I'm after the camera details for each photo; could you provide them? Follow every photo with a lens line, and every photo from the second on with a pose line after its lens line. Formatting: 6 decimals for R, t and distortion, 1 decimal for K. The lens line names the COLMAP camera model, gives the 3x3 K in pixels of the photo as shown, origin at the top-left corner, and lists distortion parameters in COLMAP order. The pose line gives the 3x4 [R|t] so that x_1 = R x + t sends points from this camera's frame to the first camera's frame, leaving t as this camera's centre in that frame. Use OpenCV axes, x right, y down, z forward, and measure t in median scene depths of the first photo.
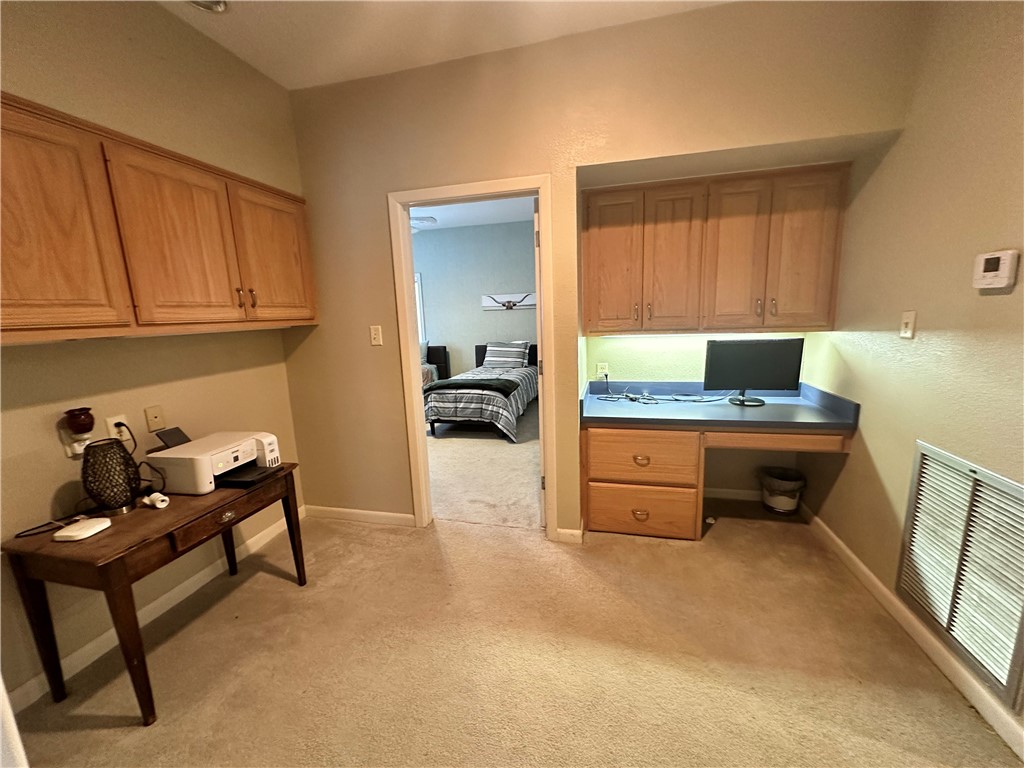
lens RADIAL K [[407.5, 0, 513.3], [0, 407.5, 384.3], [0, 0, 1]] dist [-0.000713, -0.000190]
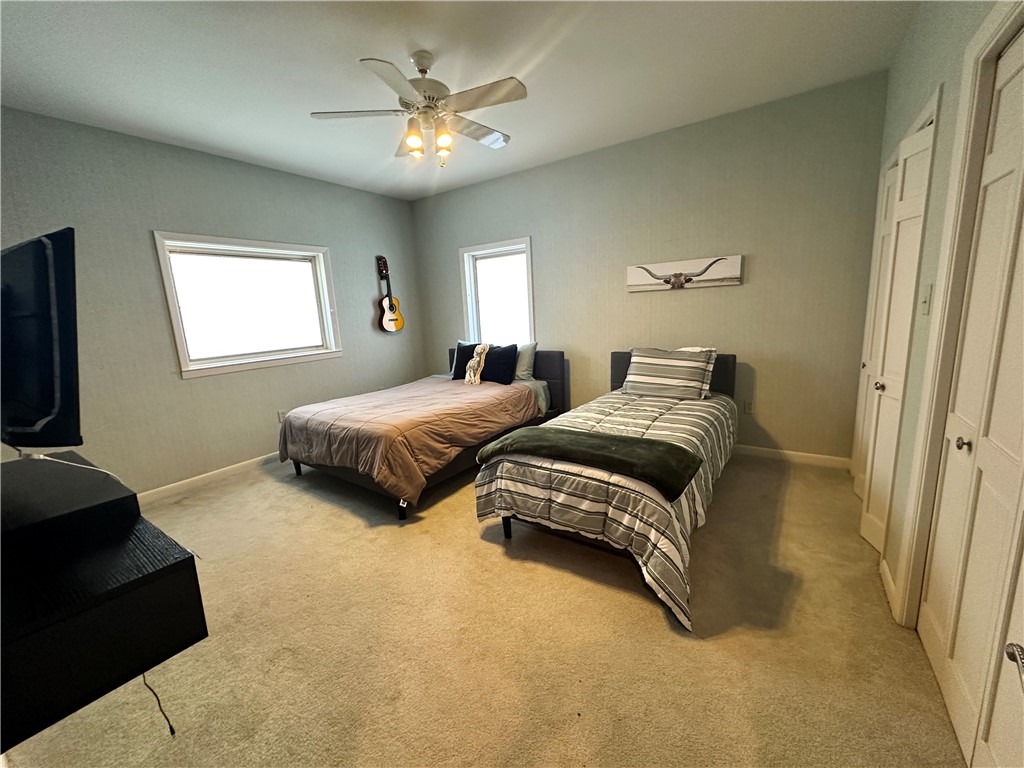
lens RADIAL K [[407.5, 0, 516.6], [0, 407.5, 383.9], [0, 0, 1]] dist [-0.000713, -0.000190]
pose [[0.938681, 0.054046, -0.340526, -0.020628], [-0.046630, 0.998464, 0.029929, -0.065134], [0.341620, -0.012215, 0.939759, 0.429720]]
